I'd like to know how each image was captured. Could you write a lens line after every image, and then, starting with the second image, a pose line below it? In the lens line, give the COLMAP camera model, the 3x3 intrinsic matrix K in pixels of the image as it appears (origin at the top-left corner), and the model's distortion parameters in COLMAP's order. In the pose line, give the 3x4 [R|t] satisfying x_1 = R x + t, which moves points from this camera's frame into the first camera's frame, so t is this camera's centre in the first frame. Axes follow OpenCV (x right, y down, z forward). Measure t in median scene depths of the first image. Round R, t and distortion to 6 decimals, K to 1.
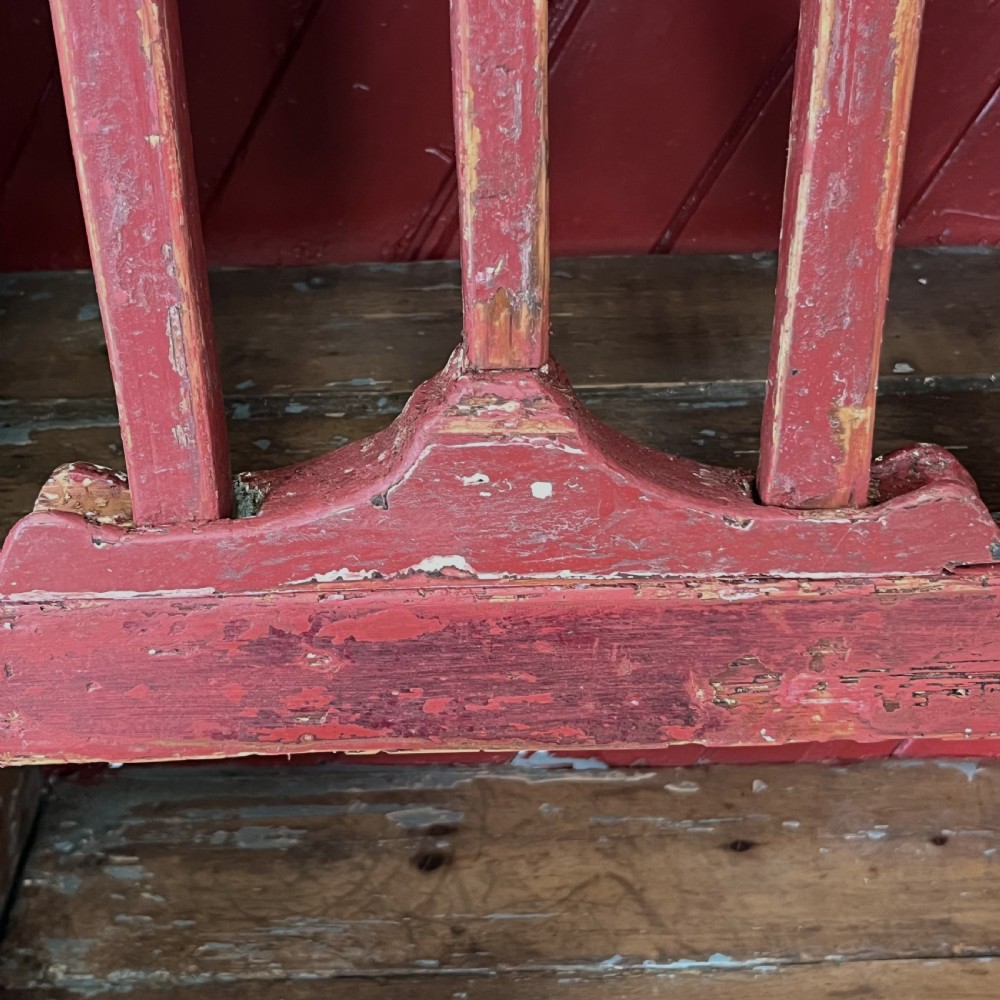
lens RADIAL K [[1695.3, 0, 500.0], [0, 1695.3, 500.0], [0, 0, 1]] dist [0.073871, -0.235889]
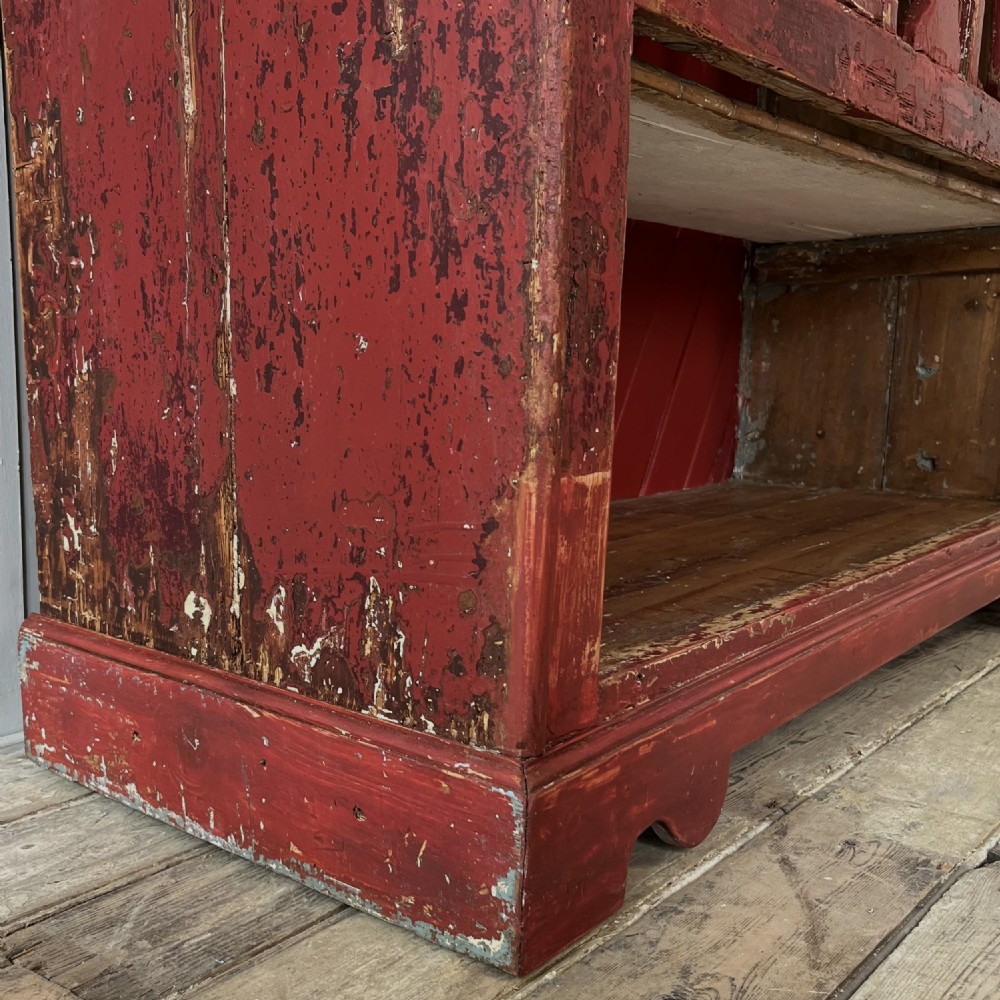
lens RADIAL K [[1233.9, 0, 401.6], [0, 1233.9, 594.4], [0, 0, 1]] dist [0.039605, -0.051407]
pose [[0.654323, -0.136478, 0.743798, -1.709650], [0.368313, 0.916549, -0.155831, 0.865810], [-0.660460, 0.375915, 0.649985, 0.595945]]
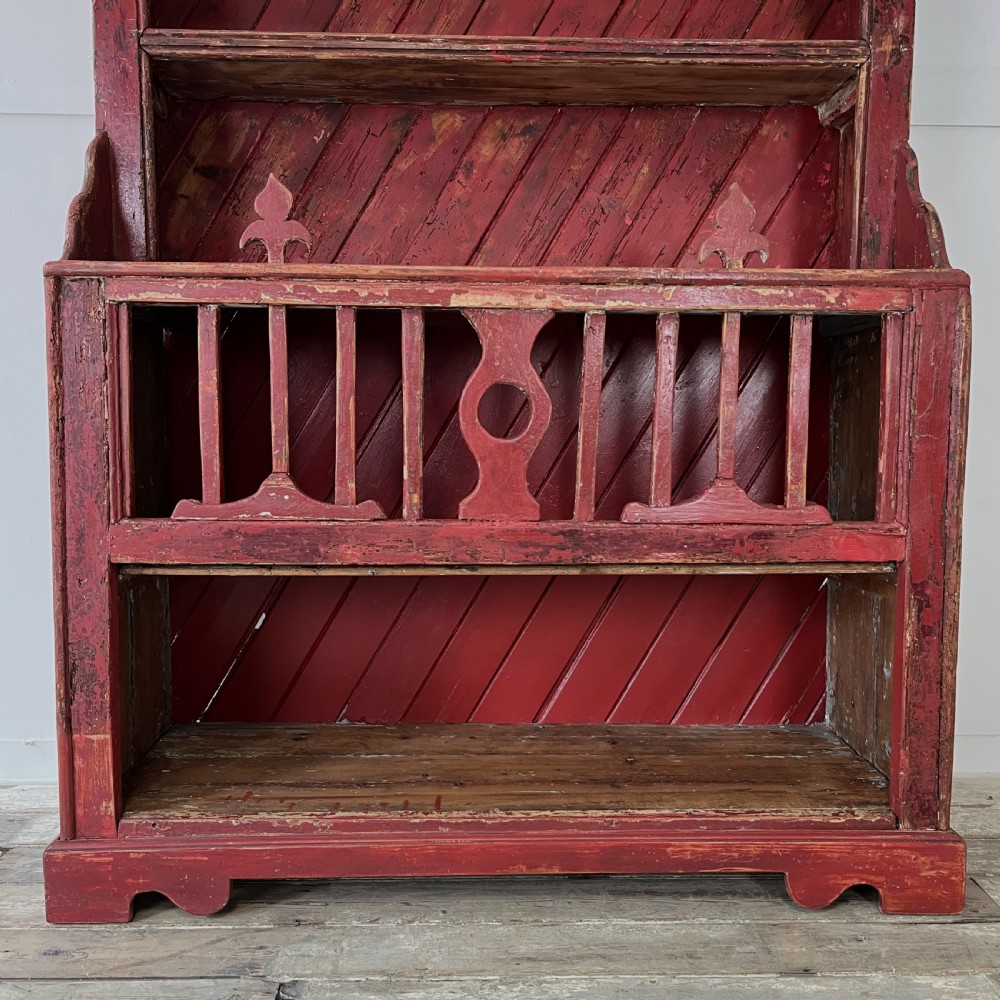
lens RADIAL K [[1032.9, 0, 506.1], [0, 1032.9, 491.4], [0, 0, 1]] dist [0.031623, -0.028230]
pose [[0.999873, 0.014727, 0.006057, 0.634292], [-0.010677, 0.902233, -0.431117, 1.246864], [-0.011813, 0.430998, 0.902276, -1.706843]]
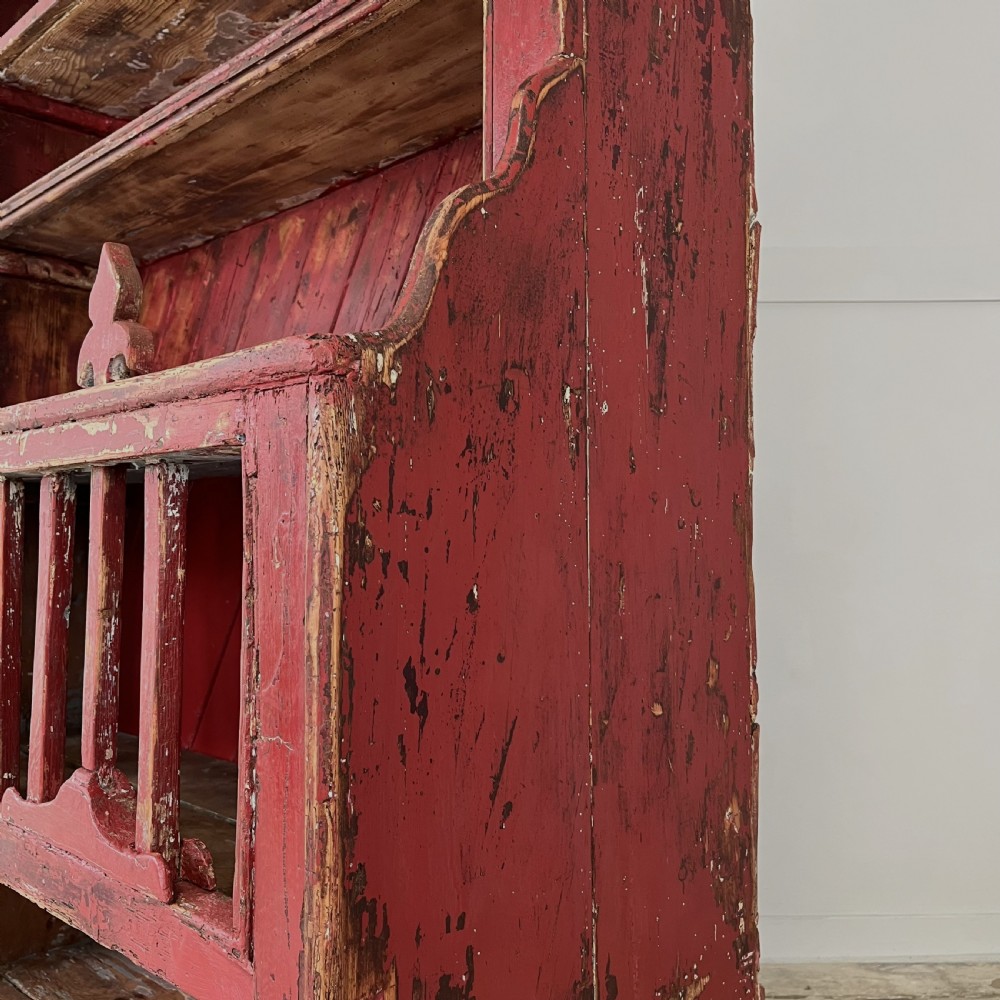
lens RADIAL K [[1022.0, 0, 497.6], [0, 1022.0, 505.2], [0, 0, 1]] dist [0.030943, -0.032619]
pose [[0.686816, -0.014221, -0.726692, 2.940272], [-0.372564, 0.851583, -0.368785, -0.094582], [0.624083, 0.524027, 0.579583, 0.236477]]
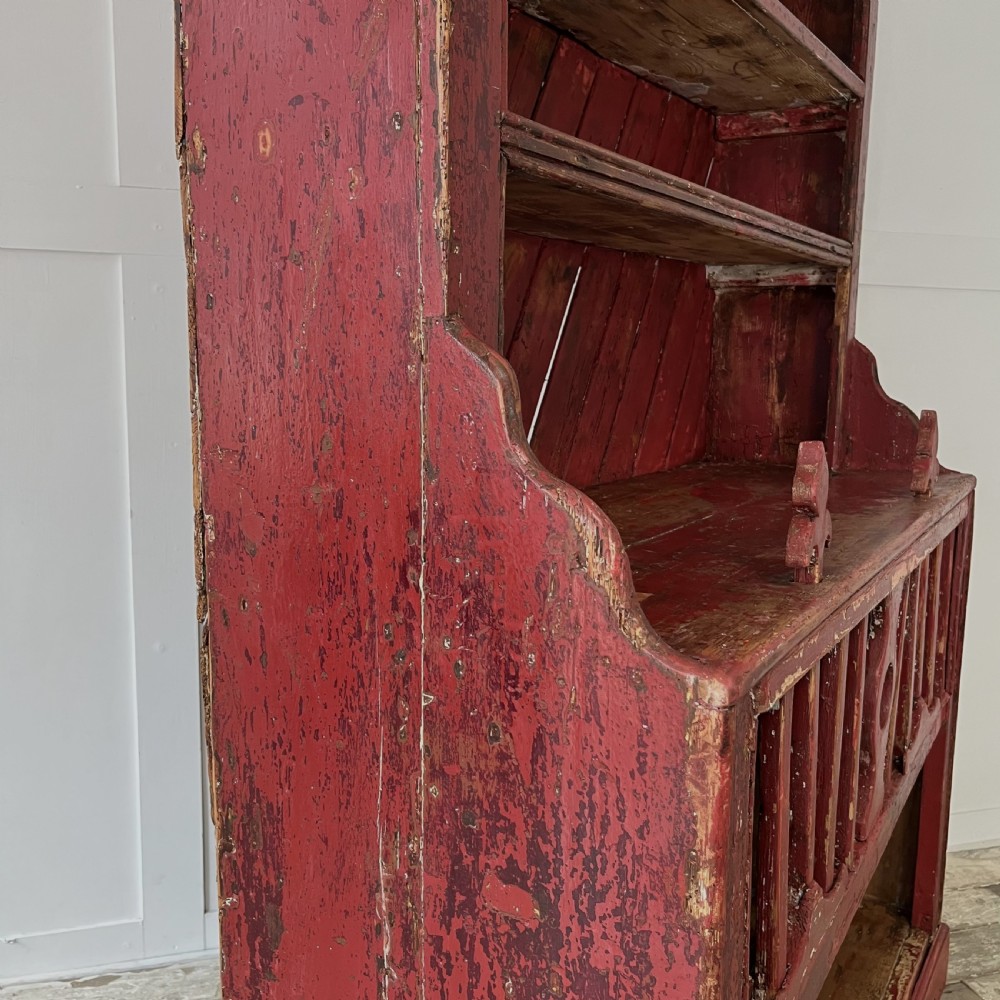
lens RADIAL K [[1038.1, 0, 502.6], [0, 1038.1, 501.1], [0, 0, 1]] dist [0.053341, -0.102134]
pose [[0.536062, -0.109450, 0.837053, -1.897662], [0.410127, 0.900442, -0.144913, -0.679972], [-0.737857, 0.420980, 0.527581, 0.031045]]
